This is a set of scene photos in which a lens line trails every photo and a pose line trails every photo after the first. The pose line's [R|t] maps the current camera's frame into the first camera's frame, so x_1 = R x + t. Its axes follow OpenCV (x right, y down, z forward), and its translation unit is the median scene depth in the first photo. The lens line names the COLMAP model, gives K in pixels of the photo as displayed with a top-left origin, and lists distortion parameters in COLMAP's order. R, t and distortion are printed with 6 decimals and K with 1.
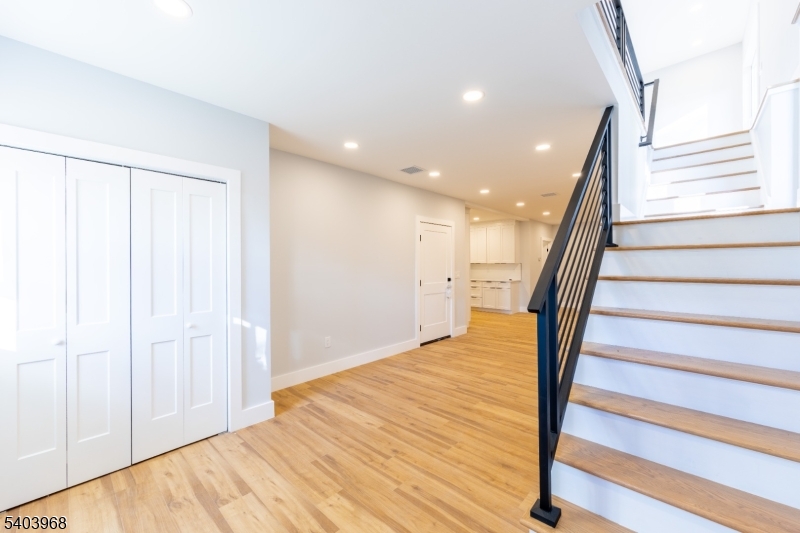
lens RADIAL K [[328.4, 0, 402.5], [0, 328.4, 267.6], [0, 0, 1]] dist [-0.003830, 0.000558]
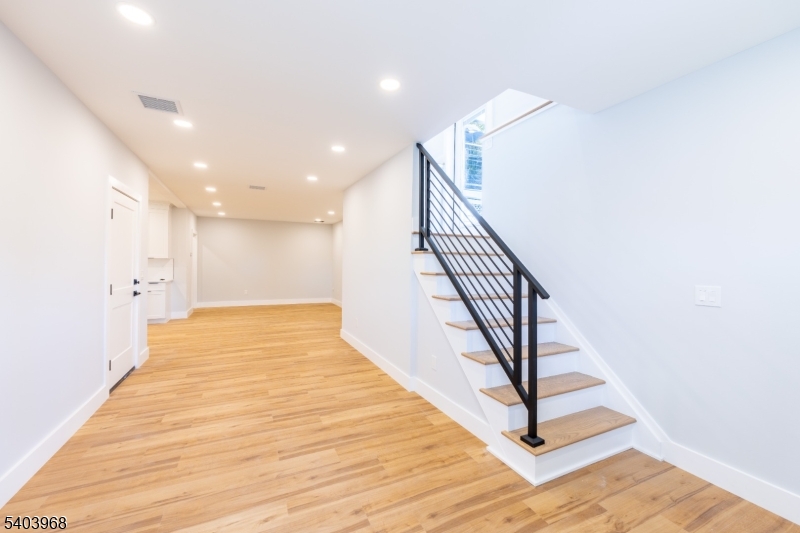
lens RADIAL K [[328.4, 0, 402.5], [0, 328.4, 266.3], [0, 0, 1]] dist [-0.003830, 0.000558]
pose [[0.356651, 0.000636, 0.934238, -0.461068], [-0.007294, 0.999971, 0.002104, 0.000030], [-0.934209, -0.007564, 0.356645, 0.435760]]
